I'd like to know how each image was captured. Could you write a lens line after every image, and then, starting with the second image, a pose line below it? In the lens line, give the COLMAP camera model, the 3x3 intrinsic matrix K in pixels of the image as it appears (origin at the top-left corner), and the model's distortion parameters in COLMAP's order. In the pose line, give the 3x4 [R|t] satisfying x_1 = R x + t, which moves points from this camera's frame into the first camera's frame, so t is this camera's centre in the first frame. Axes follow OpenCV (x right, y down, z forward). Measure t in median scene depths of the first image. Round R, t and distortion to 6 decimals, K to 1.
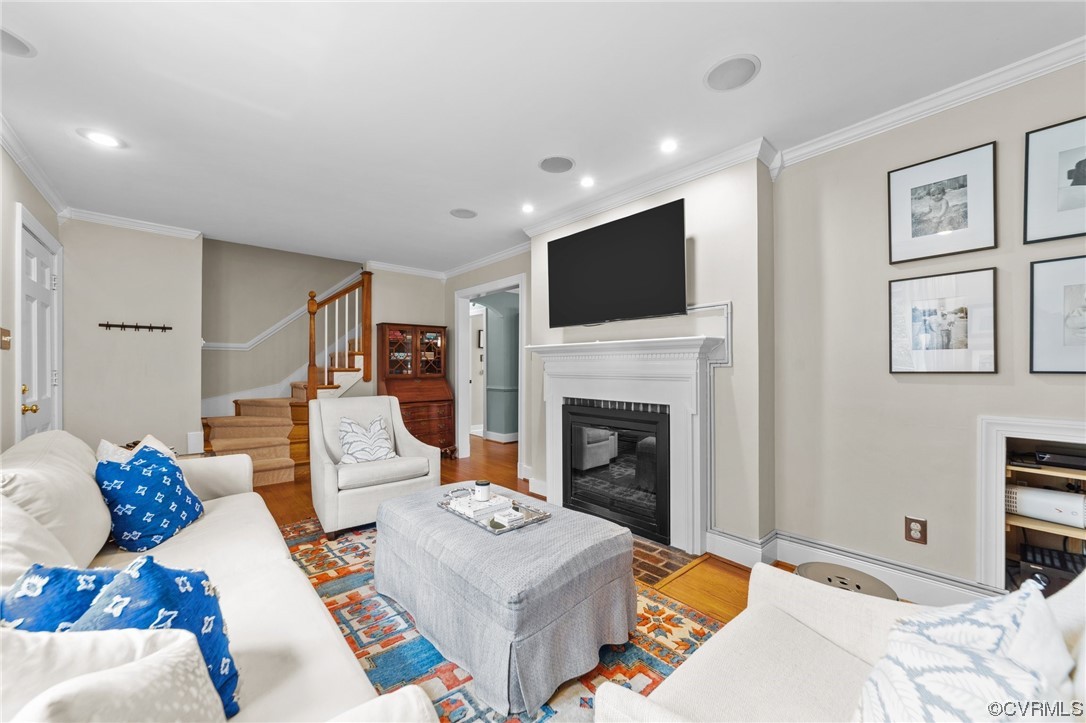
lens RADIAL K [[415.1, 0, 542.0], [0, 415.1, 367.5], [0, 0, 1]] dist [-0.019785, 0.006614]
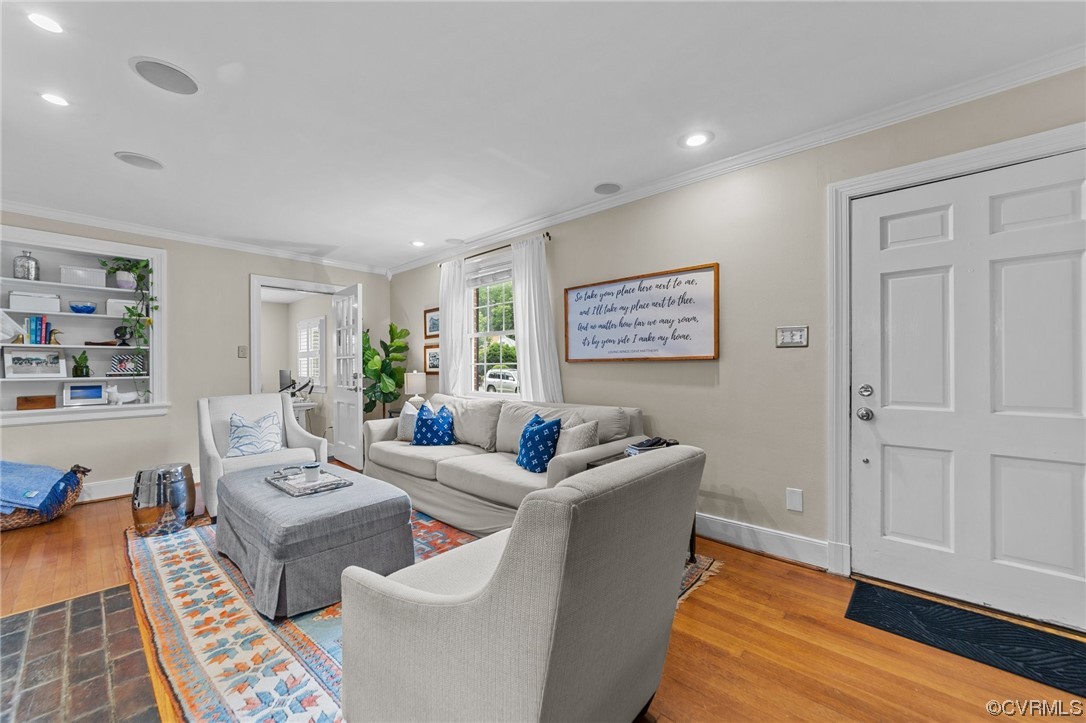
lens RADIAL K [[415.1, 0, 542.0], [0, 415.1, 367.5], [0, 0, 1]] dist [-0.019785, 0.006614]
pose [[-0.993711, 0.001367, -0.111966, -0.462635], [0.002042, 0.999980, -0.005918, 0.008295], [0.111956, -0.006110, -0.993694, 1.569719]]
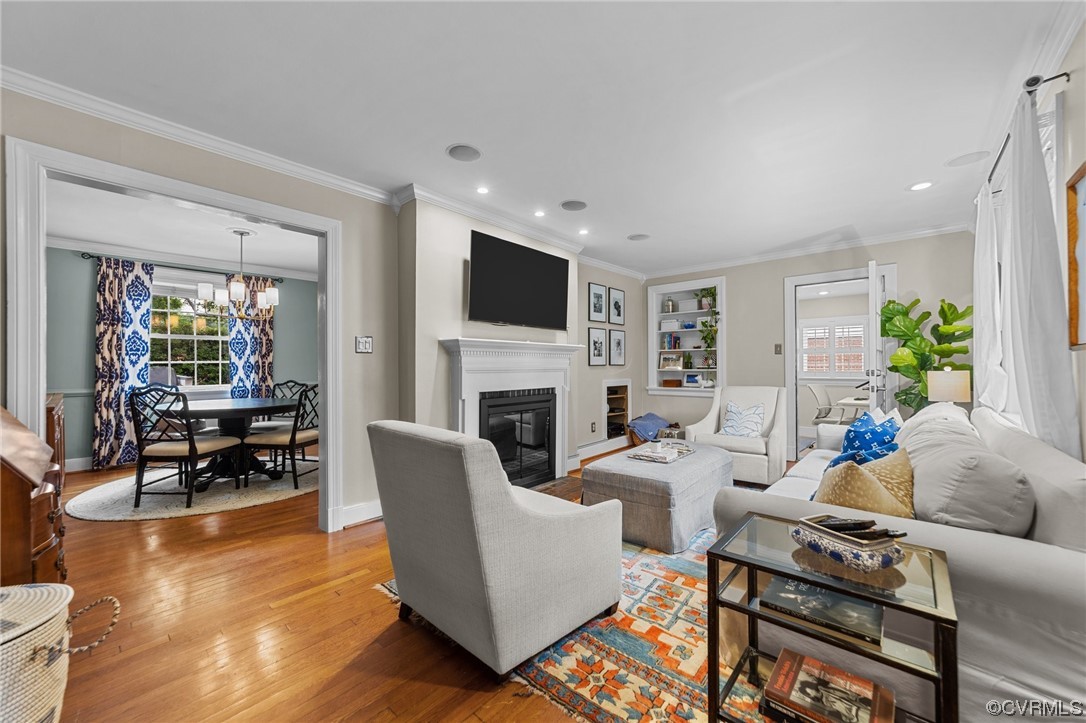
lens RADIAL K [[415.1, 0, 542.0], [0, 415.1, 367.5], [0, 0, 1]] dist [-0.019785, 0.006614]
pose [[-0.122525, -0.008276, 0.992431, -1.101185], [-0.001364, 0.999966, 0.008170, 0.003622], [-0.992464, -0.000353, -0.122532, 1.119977]]
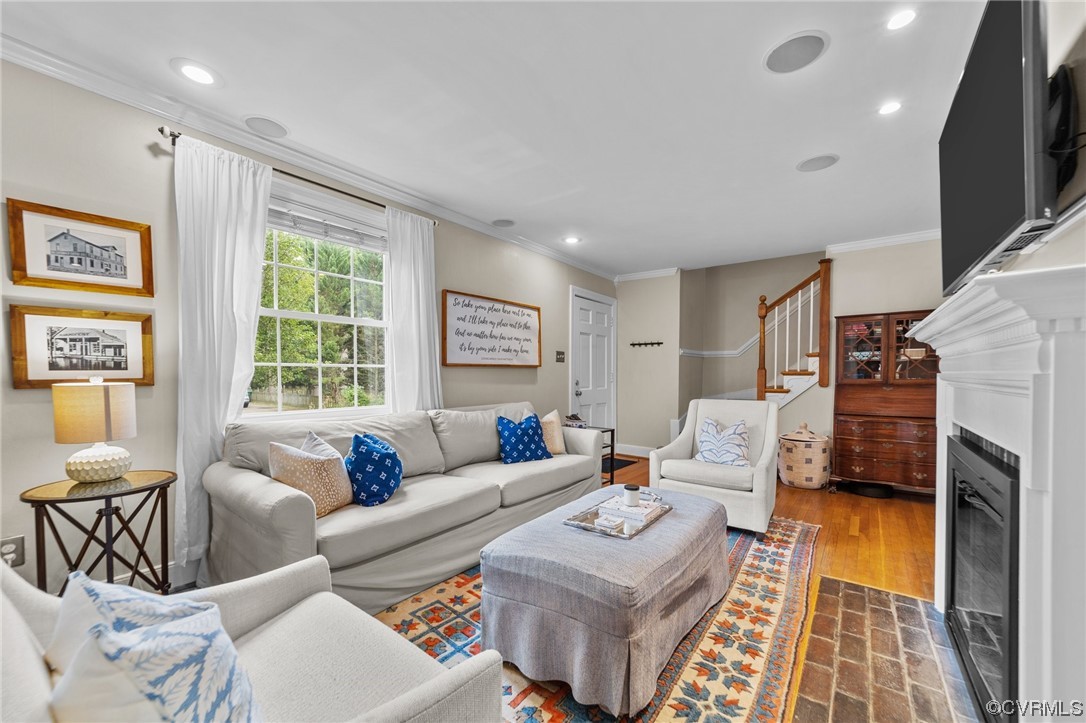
lens RADIAL K [[424.8, 0, 550.4], [0, 424.8, 384.5], [0, 0, 1]] dist [-0.001765, -0.000002]
pose [[0.200926, 0.027421, -0.979223, 0.561042], [0.001804, 0.999596, 0.028362, 0.004532], [0.979605, -0.007466, 0.200795, 0.431620]]
